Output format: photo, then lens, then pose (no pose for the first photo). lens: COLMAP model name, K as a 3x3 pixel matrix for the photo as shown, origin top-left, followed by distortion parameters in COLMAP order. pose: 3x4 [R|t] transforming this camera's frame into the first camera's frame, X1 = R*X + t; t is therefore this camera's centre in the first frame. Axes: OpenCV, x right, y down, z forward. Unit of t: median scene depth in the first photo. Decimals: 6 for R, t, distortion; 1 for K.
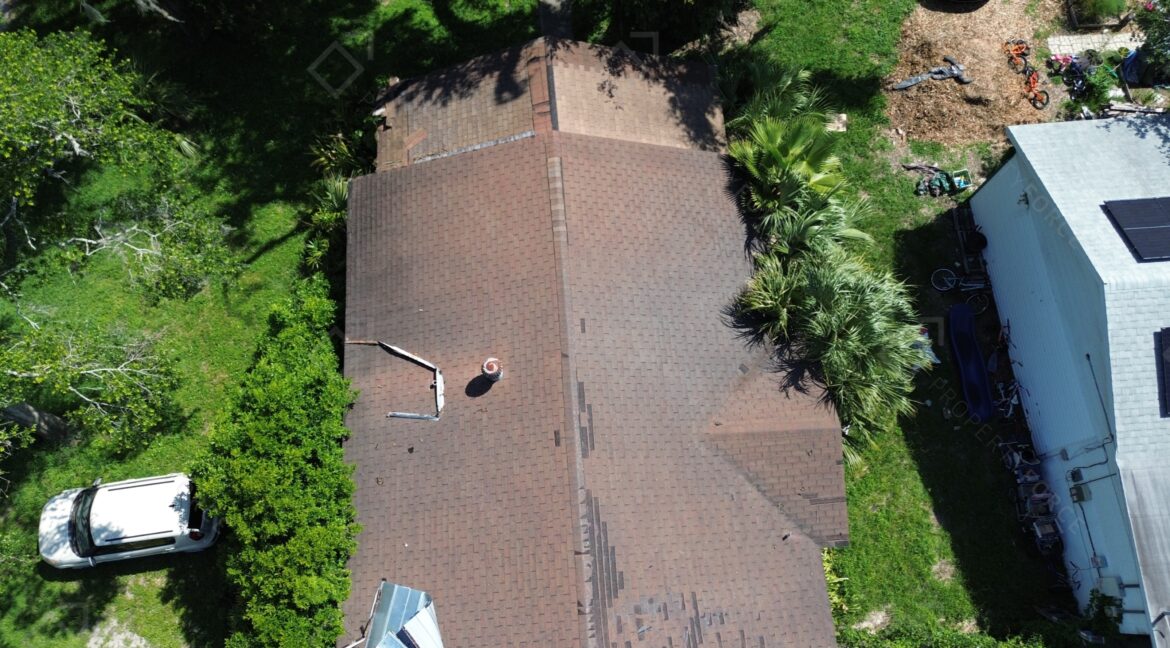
lens RADIAL K [[801.4, 0, 585.0], [0, 801.4, 324.0], [0, 0, 1]] dist [0.032210, -0.000238]
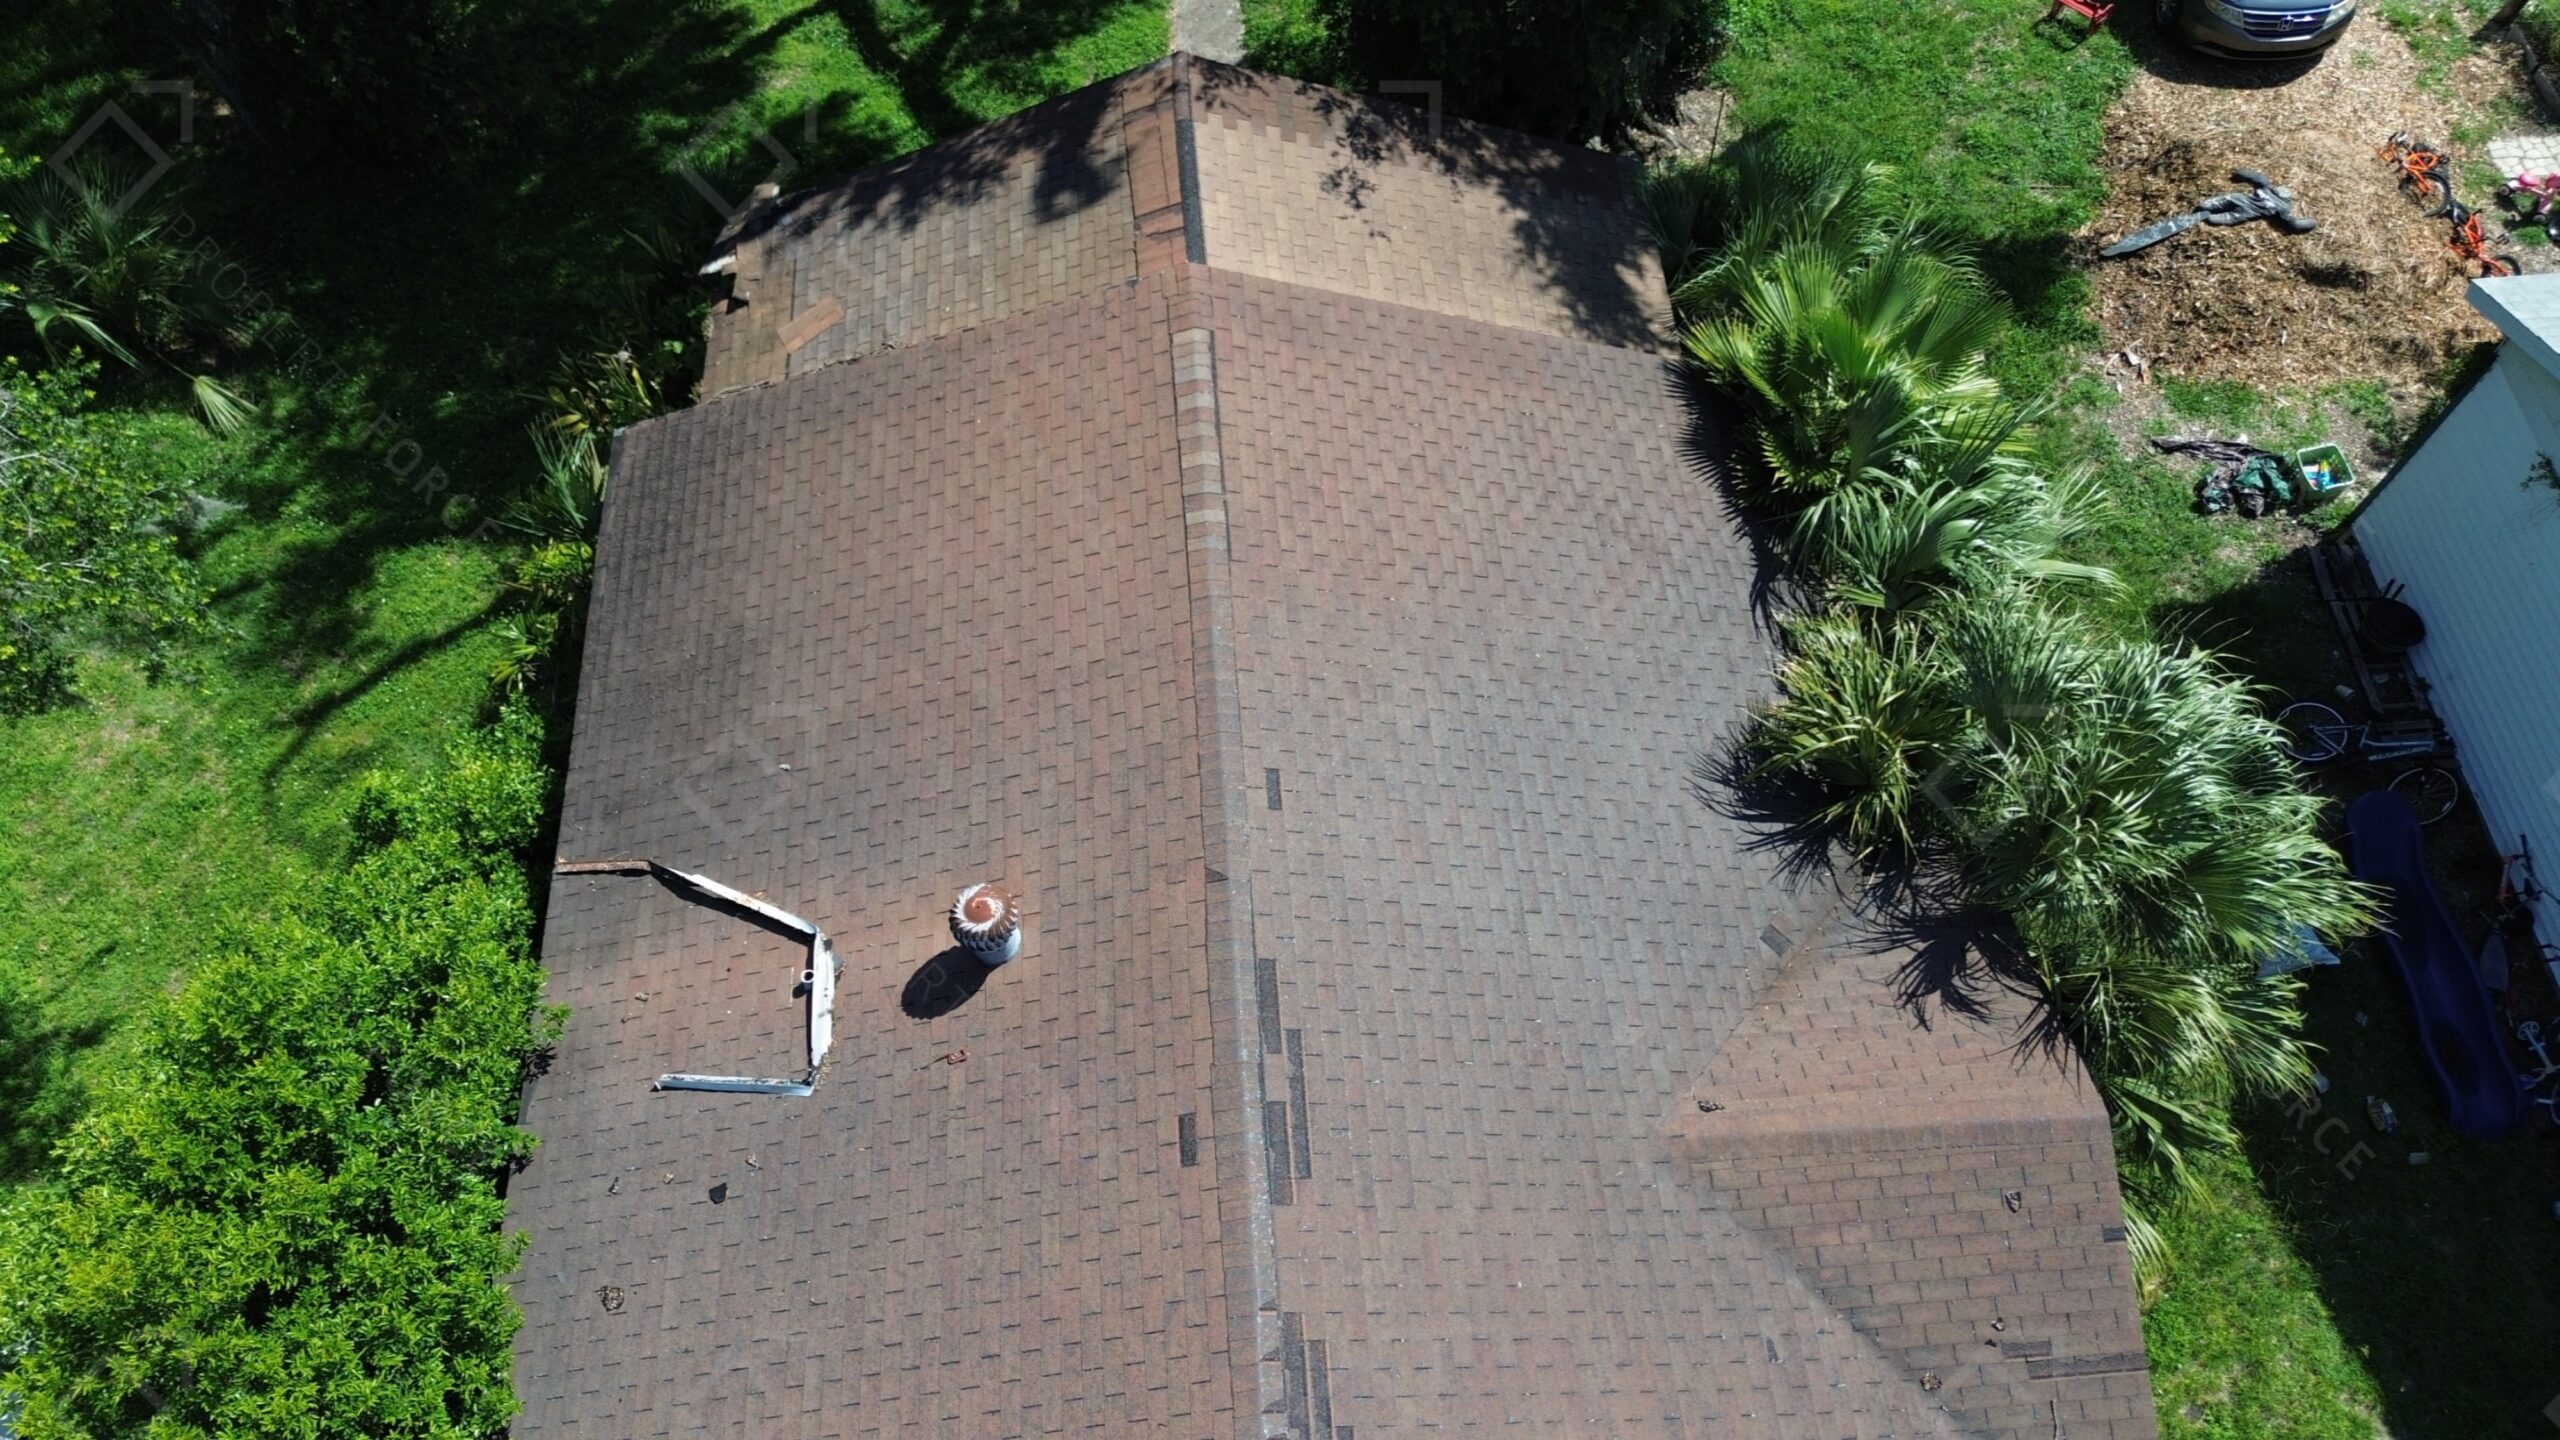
lens RADIAL K [[1789.1, 0, 1283.1], [0, 1789.1, 718.7], [0, 0, 1]] dist [0.026696, -0.004994]
pose [[0.999948, -0.003856, -0.009416, 0.006933], [0.002093, 0.983570, -0.180515, 0.090112], [0.009958, 0.180486, 0.983527, 0.254143]]
